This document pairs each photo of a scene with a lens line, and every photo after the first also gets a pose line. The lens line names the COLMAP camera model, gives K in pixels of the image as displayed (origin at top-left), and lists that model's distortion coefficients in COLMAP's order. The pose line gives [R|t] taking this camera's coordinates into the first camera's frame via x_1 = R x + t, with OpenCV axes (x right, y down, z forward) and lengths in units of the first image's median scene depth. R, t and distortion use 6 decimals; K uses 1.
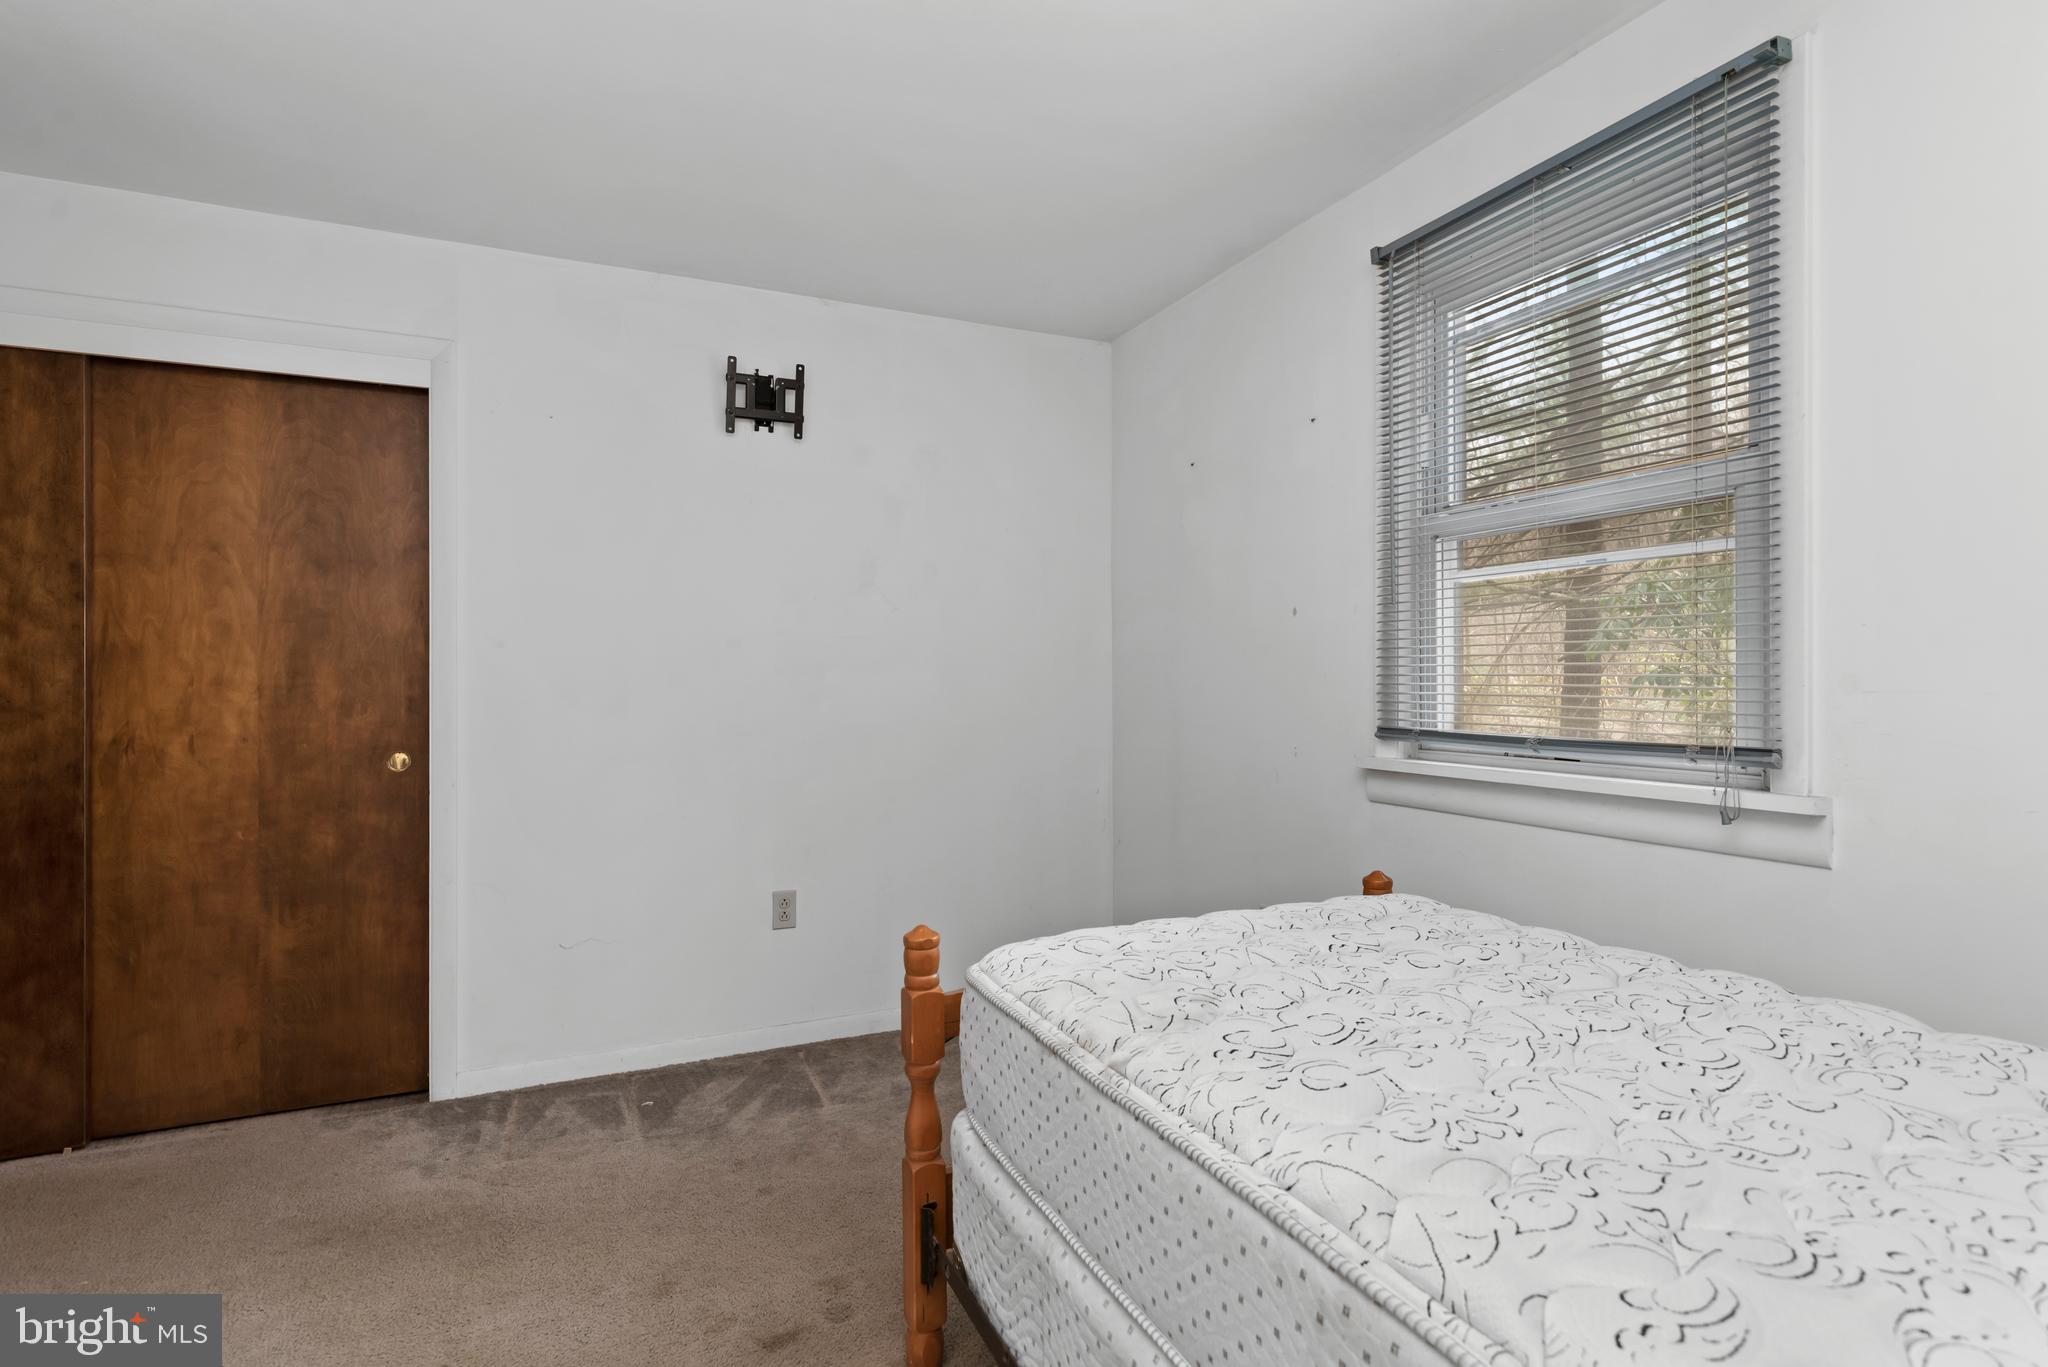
lens RADIAL K [[1002.7, 0, 1036.8], [0, 1002.7, 670.7], [0, 0, 1]] dist [0.001220, 0.000460]
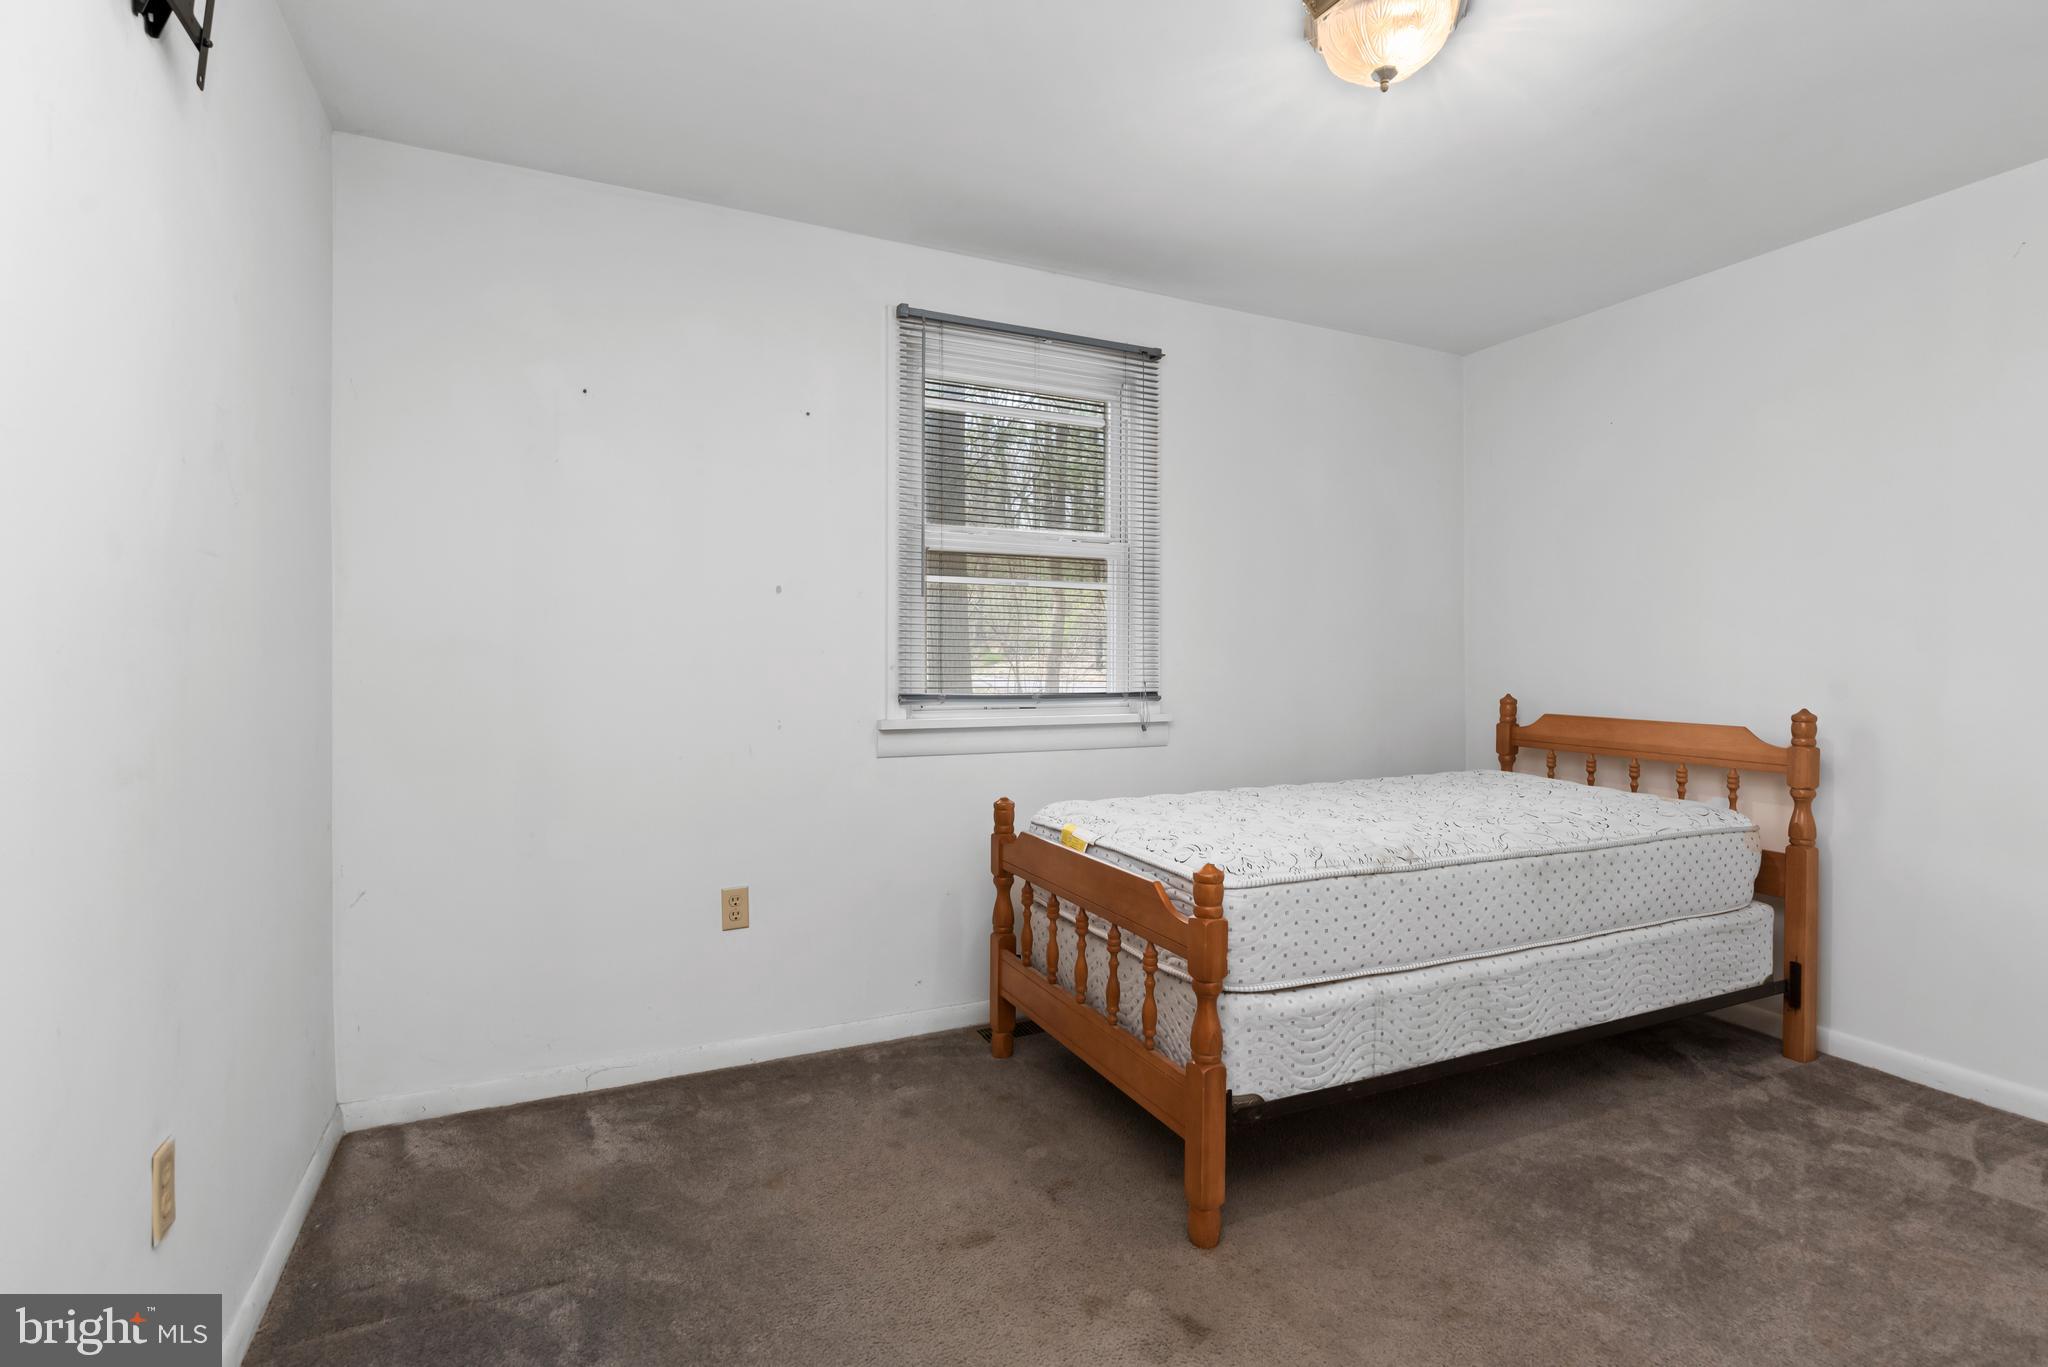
lens RADIAL K [[1002.7, 0, 1036.8], [0, 1002.7, 670.7], [0, 0, 1]] dist [0.001220, 0.000460]
pose [[-0.012991, -0.001714, 0.999914, -0.993005], [-0.012172, 0.999925, 0.001556, 0.025319], [-0.999842, -0.012151, -0.013011, 0.947711]]
